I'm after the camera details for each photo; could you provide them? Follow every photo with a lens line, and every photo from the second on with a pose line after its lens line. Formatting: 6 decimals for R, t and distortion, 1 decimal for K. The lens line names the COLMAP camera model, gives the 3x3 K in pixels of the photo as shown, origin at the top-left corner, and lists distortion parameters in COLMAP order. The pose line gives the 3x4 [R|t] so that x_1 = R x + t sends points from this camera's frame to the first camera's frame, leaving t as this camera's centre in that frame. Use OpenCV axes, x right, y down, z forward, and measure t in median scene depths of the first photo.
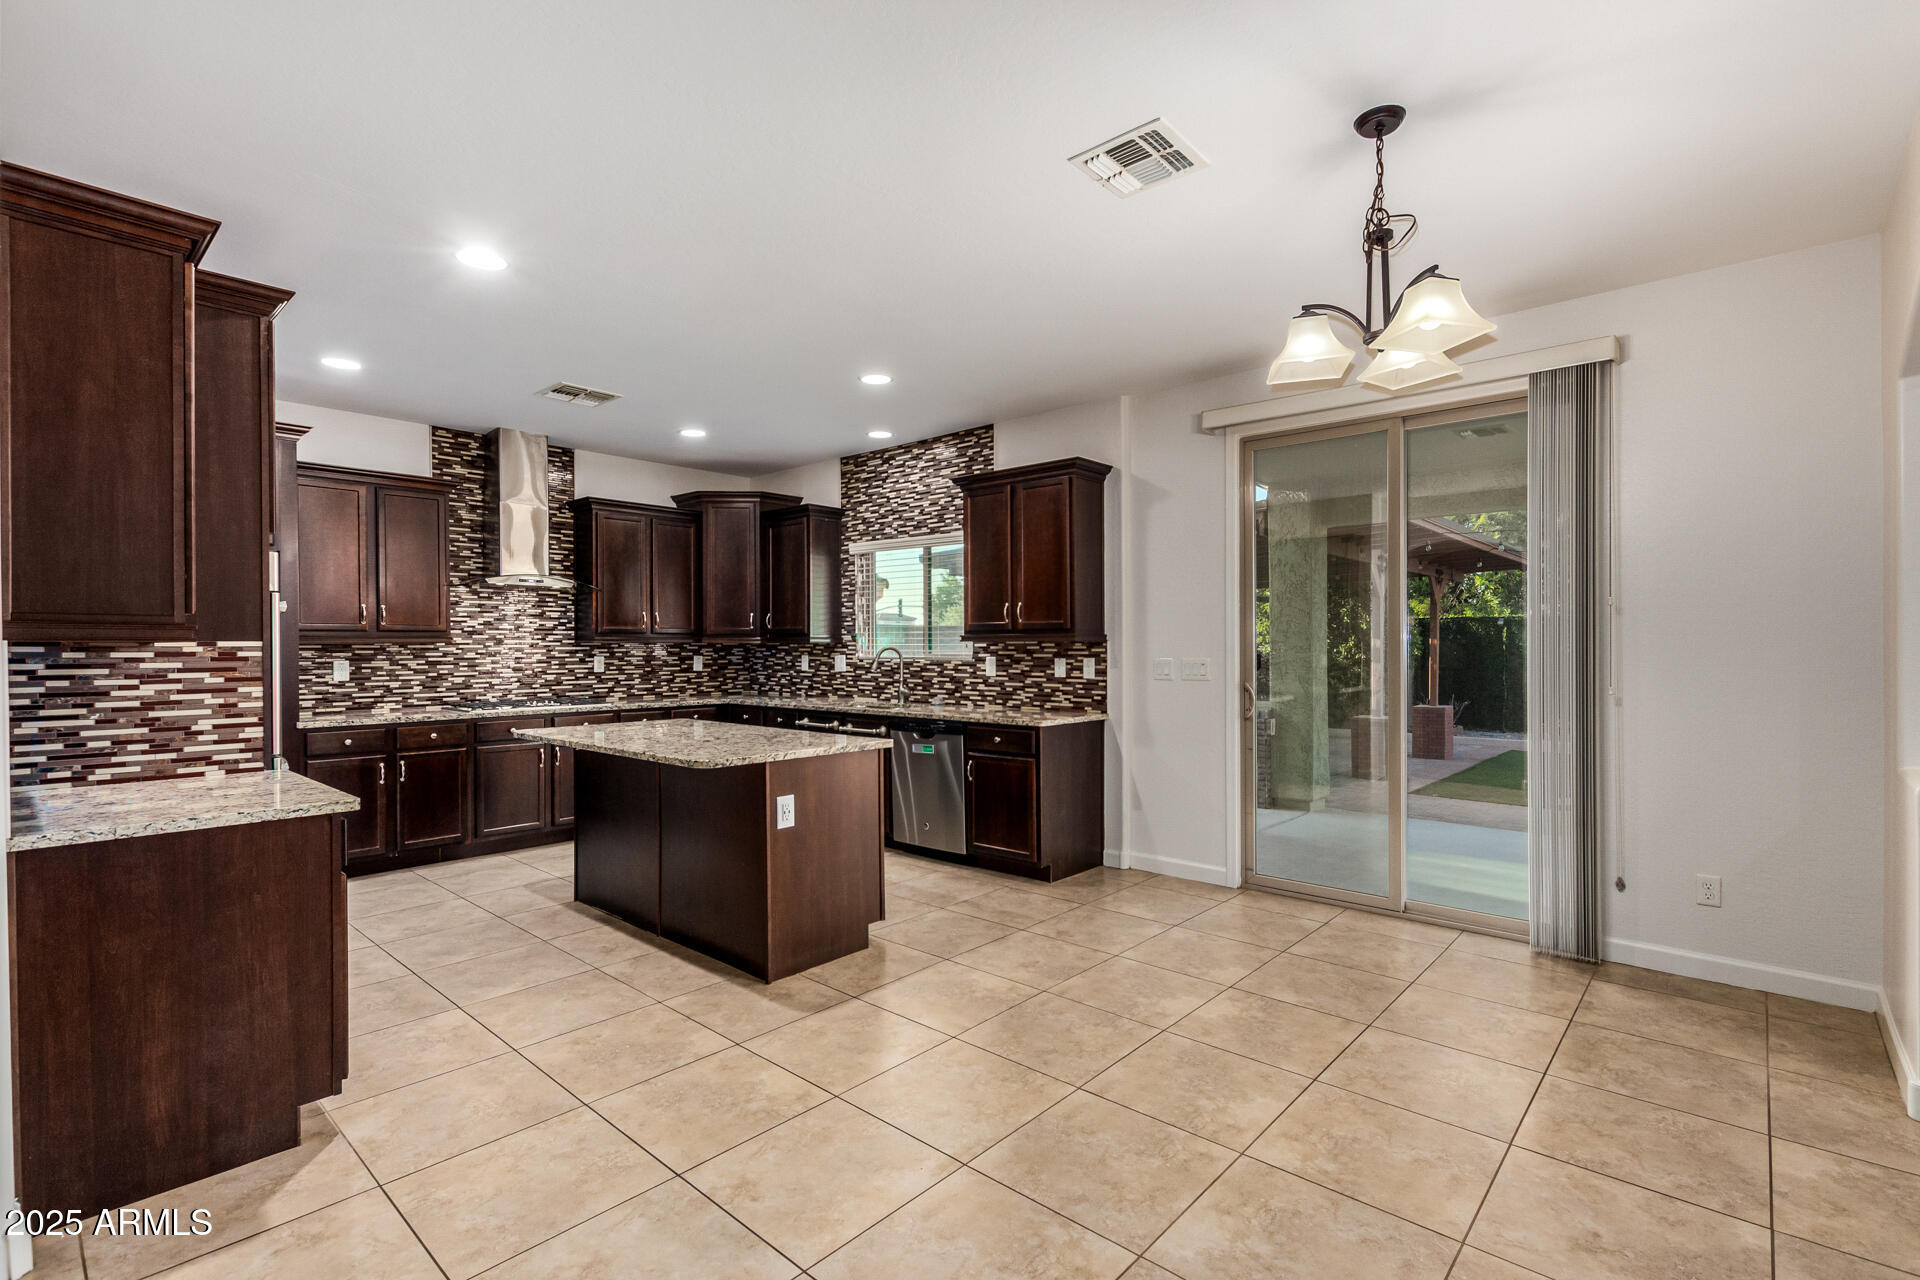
lens RADIAL K [[877.4, 0, 965.9], [0, 877.4, 655.3], [0, 0, 1]] dist [0.009681, -0.004262]
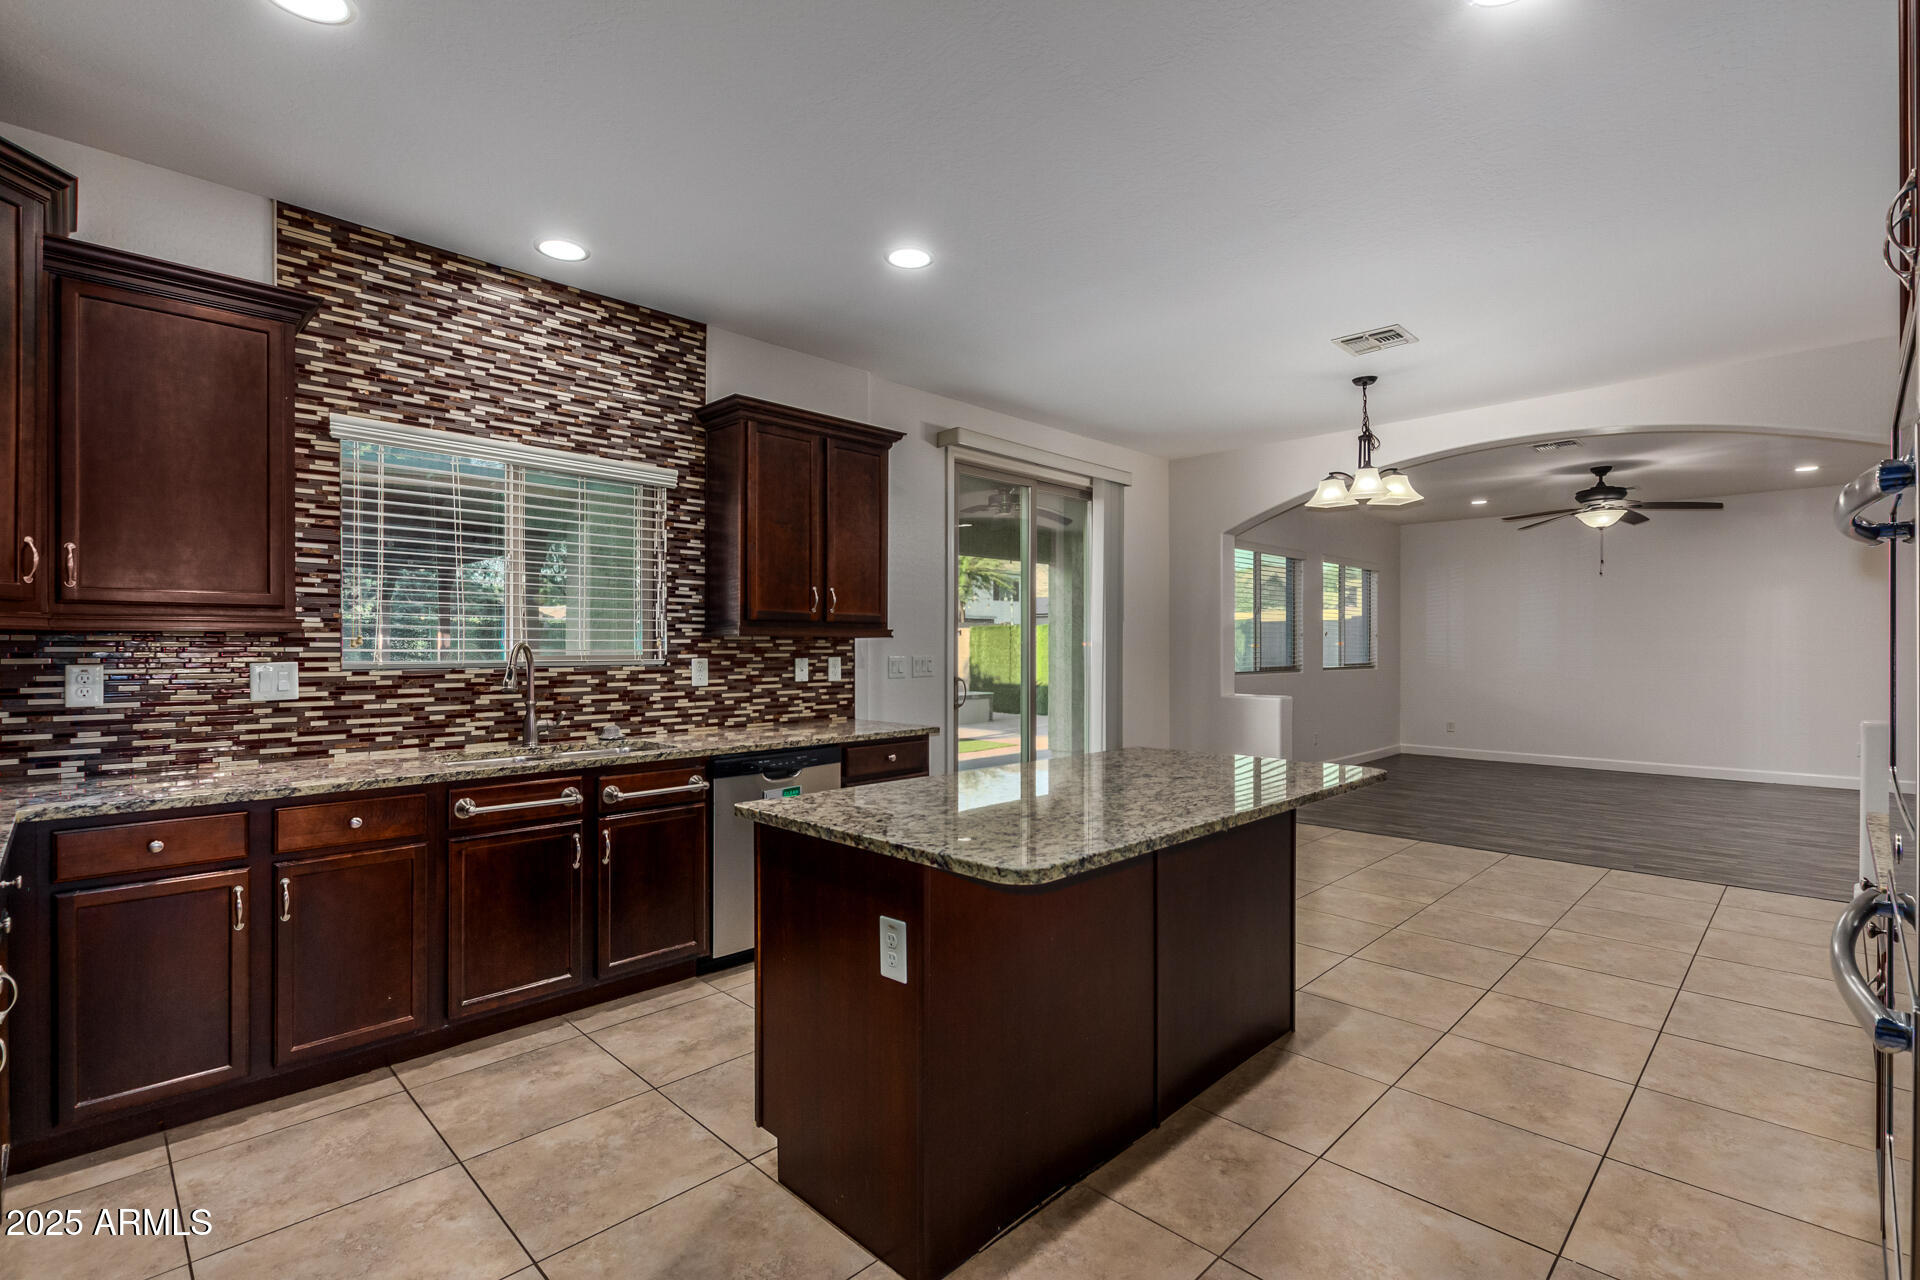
lens RADIAL K [[877.4, 0, 967.4], [0, 877.4, 653.7], [0, 0, 1]] dist [0.009681, -0.004262]
pose [[0.044495, -0.003408, 0.999004, -0.641808], [0.013459, 0.999905, 0.002812, -0.001016], [-0.998919, 0.013320, 0.044536, 0.745132]]
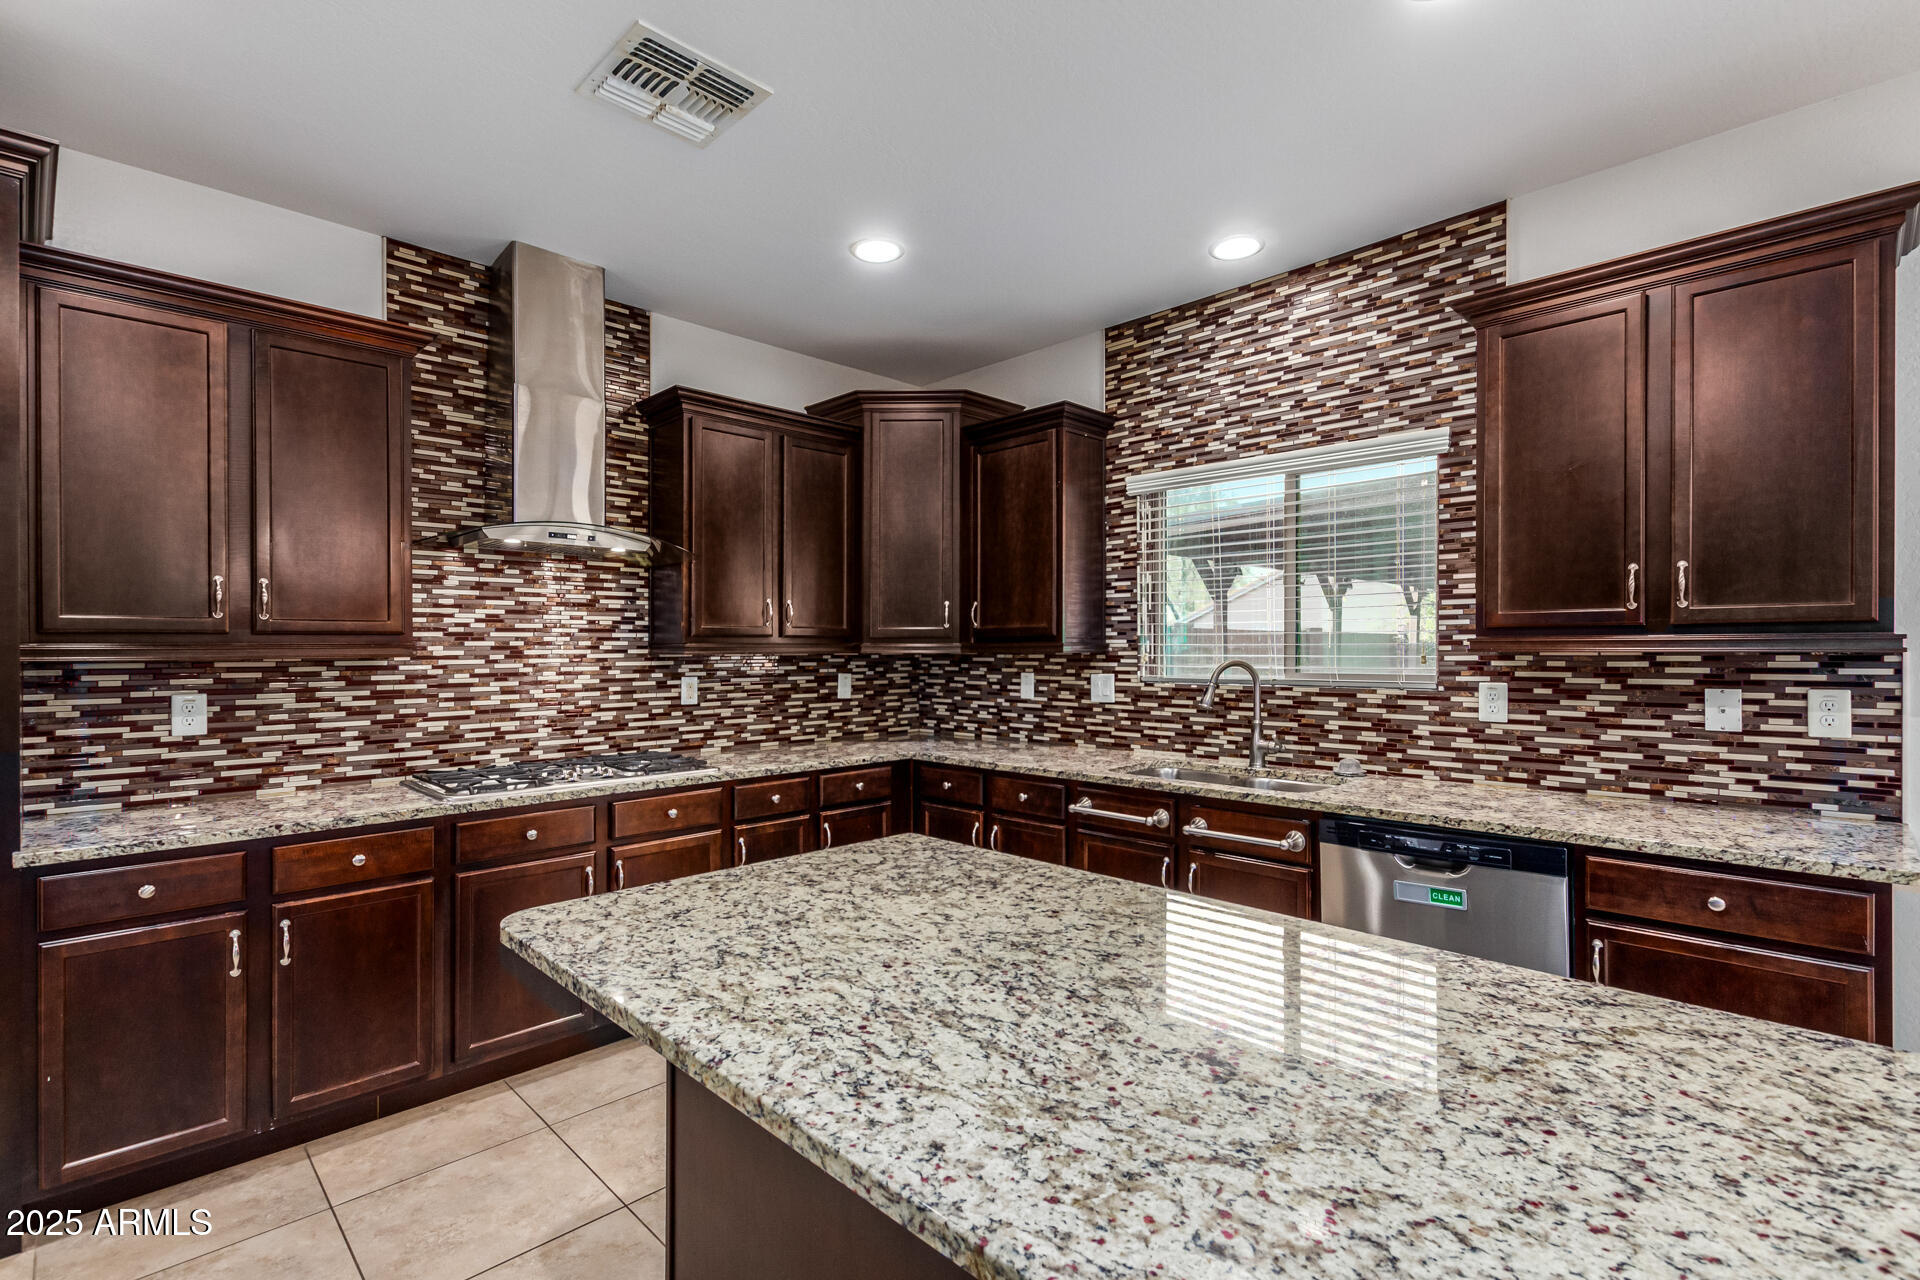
lens RADIAL K [[877.4, 0, 970.3], [0, 877.4, 652.6], [0, 0, 1]] dist [0.009681, -0.004262]
pose [[0.998841, -0.001710, -0.048098, -0.233163], [0.001364, 0.999973, -0.007213, -0.011539], [0.048109, 0.007139, 0.998817, 0.490654]]
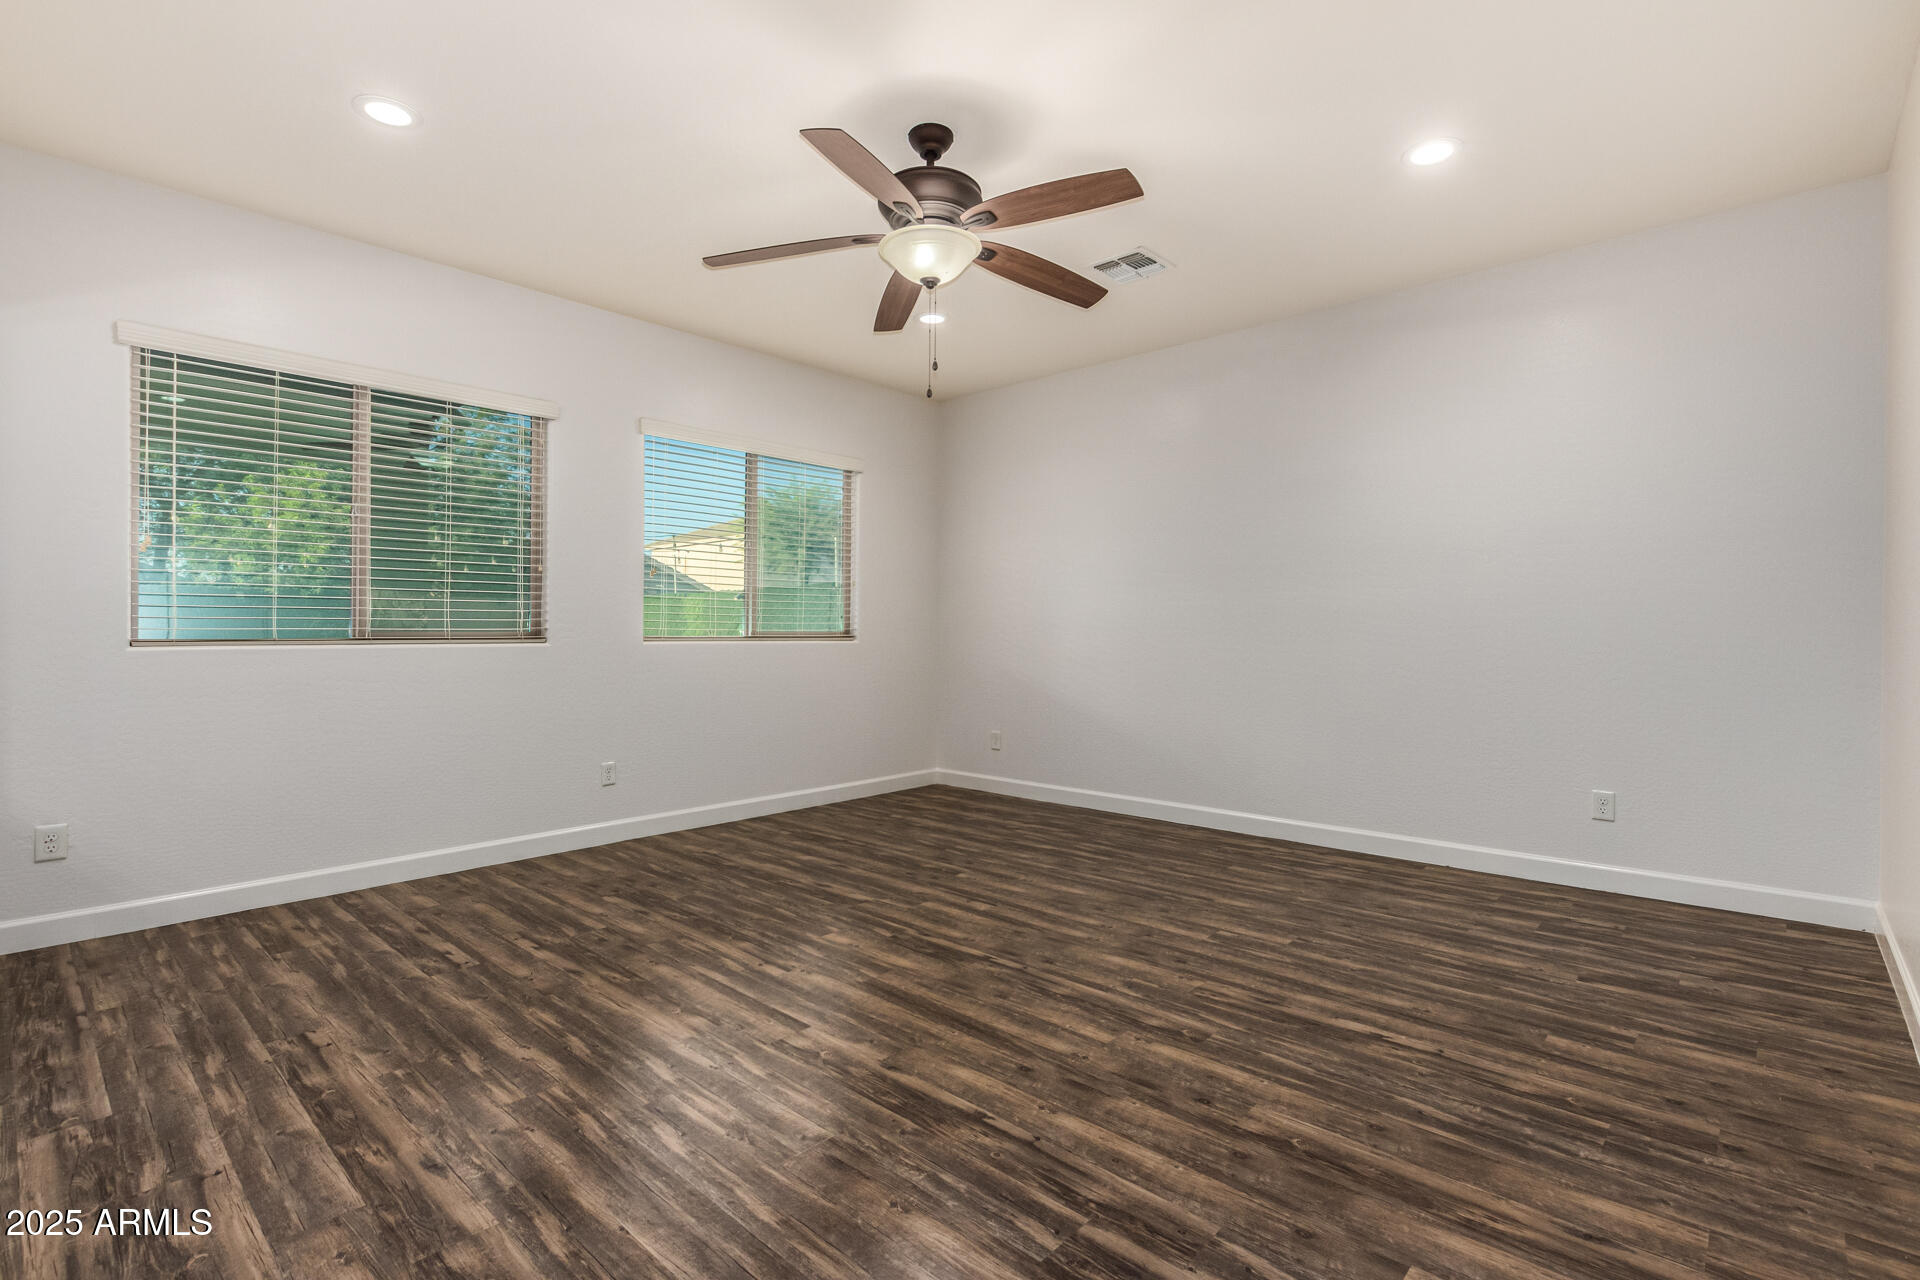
lens RADIAL K [[877.4, 0, 961.6], [0, 877.4, 632.5], [0, 0, 1]] dist [0.009681, -0.004262]
pose [[0.009833, 0.005320, 0.999938, 0.125923], [0.012119, 0.999912, -0.005439, 0.041411], [-0.999878, 0.012171, 0.009767, -0.109961]]
